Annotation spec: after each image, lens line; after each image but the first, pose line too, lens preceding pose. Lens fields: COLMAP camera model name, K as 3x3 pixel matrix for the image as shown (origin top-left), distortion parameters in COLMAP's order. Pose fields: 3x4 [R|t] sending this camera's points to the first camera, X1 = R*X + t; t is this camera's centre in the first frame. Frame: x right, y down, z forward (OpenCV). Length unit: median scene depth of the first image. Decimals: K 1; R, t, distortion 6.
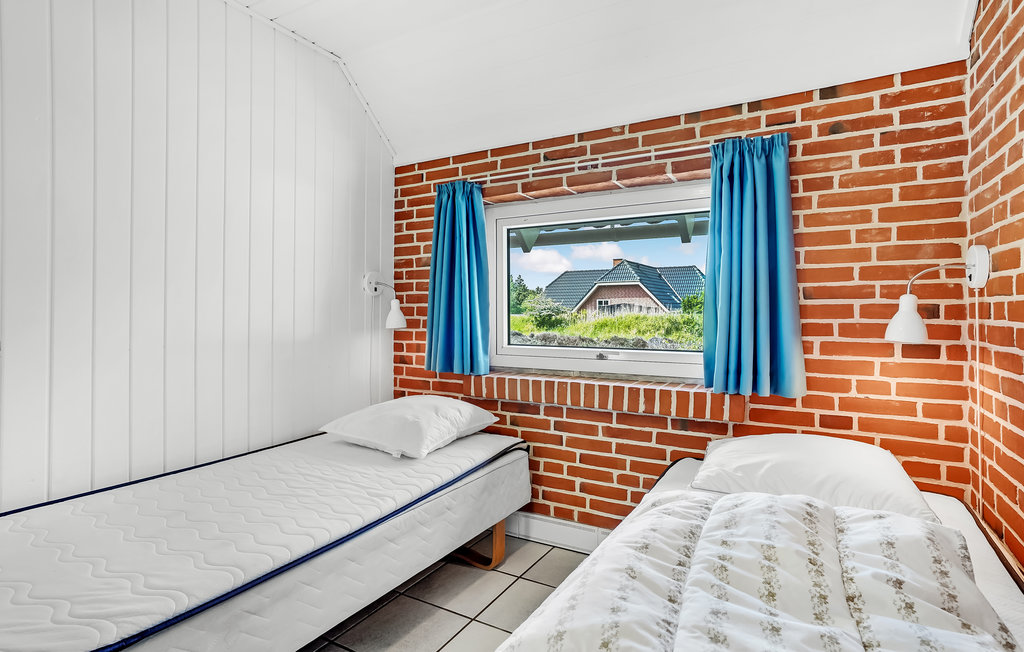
lens RADIAL K [[523.1, 0, 522.4], [0, 523.1, 305.9], [0, 0, 1]] dist [0.023577, 0.006314]
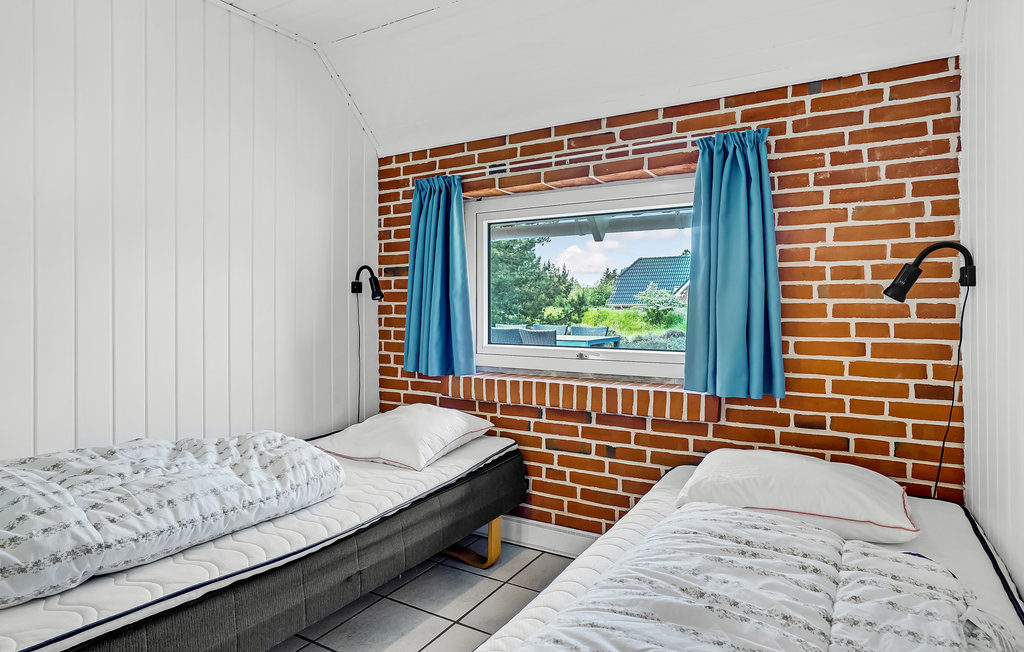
lens RADIAL K [[567.1, 0, 549.0], [0, 567.1, 308.0], [0, 0, 1]] dist [-0.013799, -0.000092]
pose [[0.999984, 0.002794, -0.004970, 0.093403], [-0.002756, 0.999967, 0.007646, -0.000604], [0.004991, -0.007633, 0.999958, -0.051782]]
